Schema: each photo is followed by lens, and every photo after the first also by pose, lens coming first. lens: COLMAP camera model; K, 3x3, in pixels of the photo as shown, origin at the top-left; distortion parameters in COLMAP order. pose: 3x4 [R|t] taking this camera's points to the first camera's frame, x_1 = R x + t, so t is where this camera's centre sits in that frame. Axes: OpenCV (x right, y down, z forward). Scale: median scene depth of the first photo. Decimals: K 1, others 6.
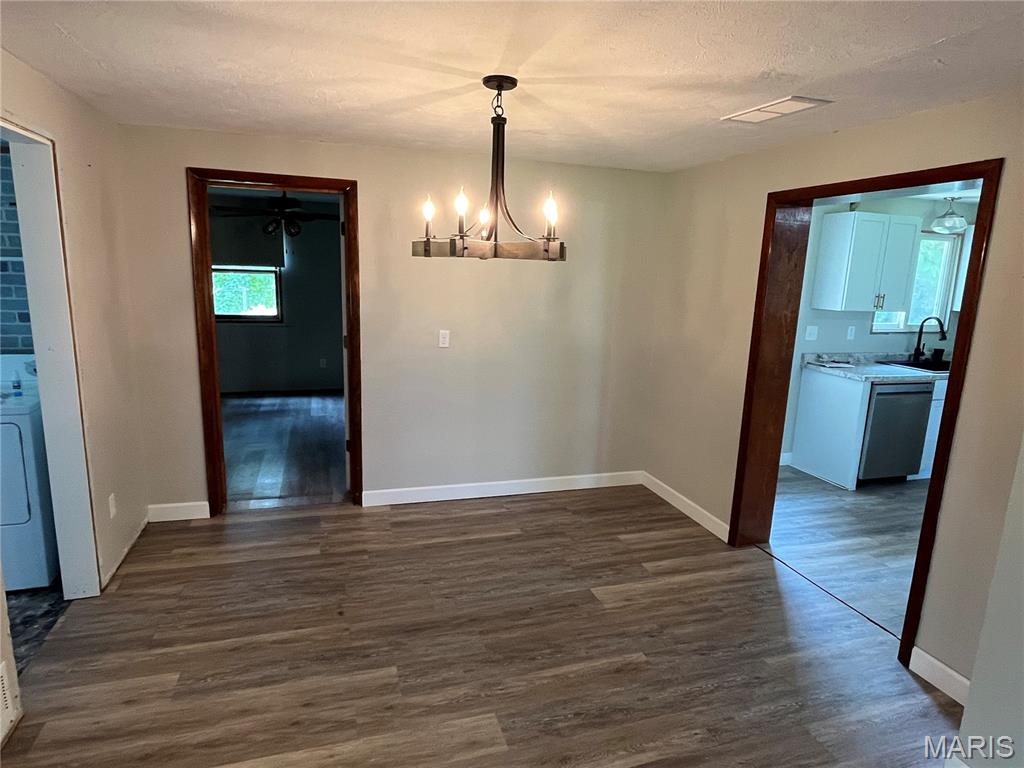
lens RADIAL K [[578.2, 0, 512.0], [0, 578.2, 384.0], [0, 0, 1]] dist [0.000469, -0.000279]
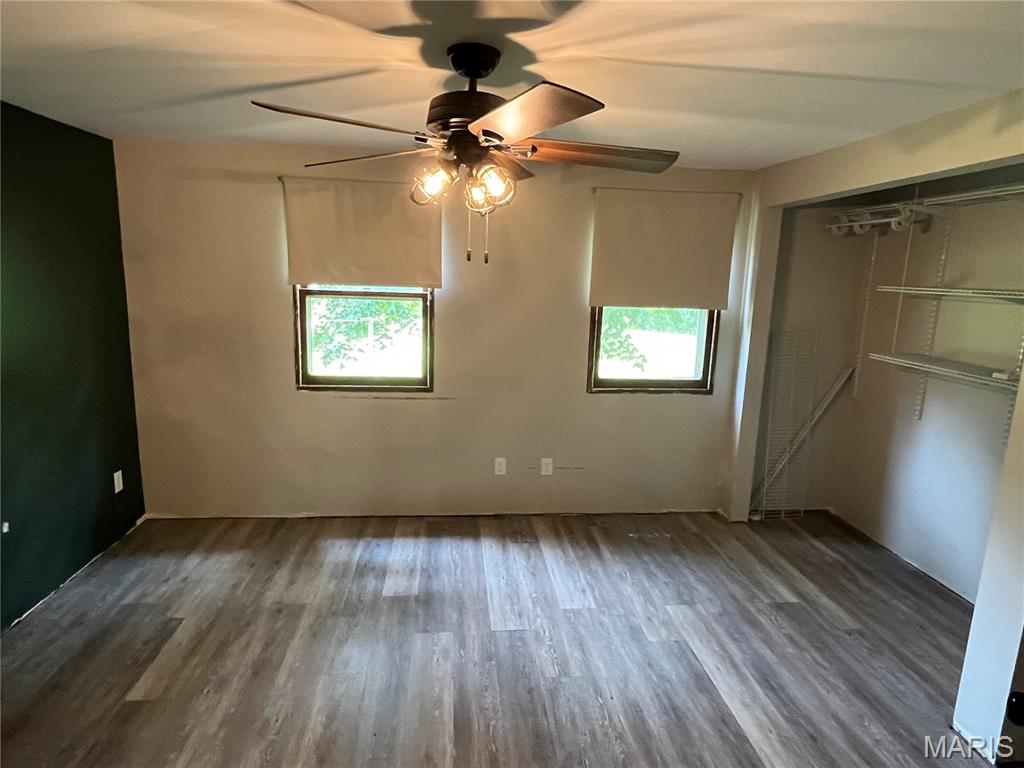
lens RADIAL K [[578.2, 0, 512.0], [0, 578.2, 384.0], [0, 0, 1]] dist [0.000469, -0.000279]
pose [[0.977909, 0.030265, -0.206830, -0.233087], [-0.033589, 0.999357, -0.012577, -0.116165], [0.206317, 0.019246, 0.978296, 0.537998]]
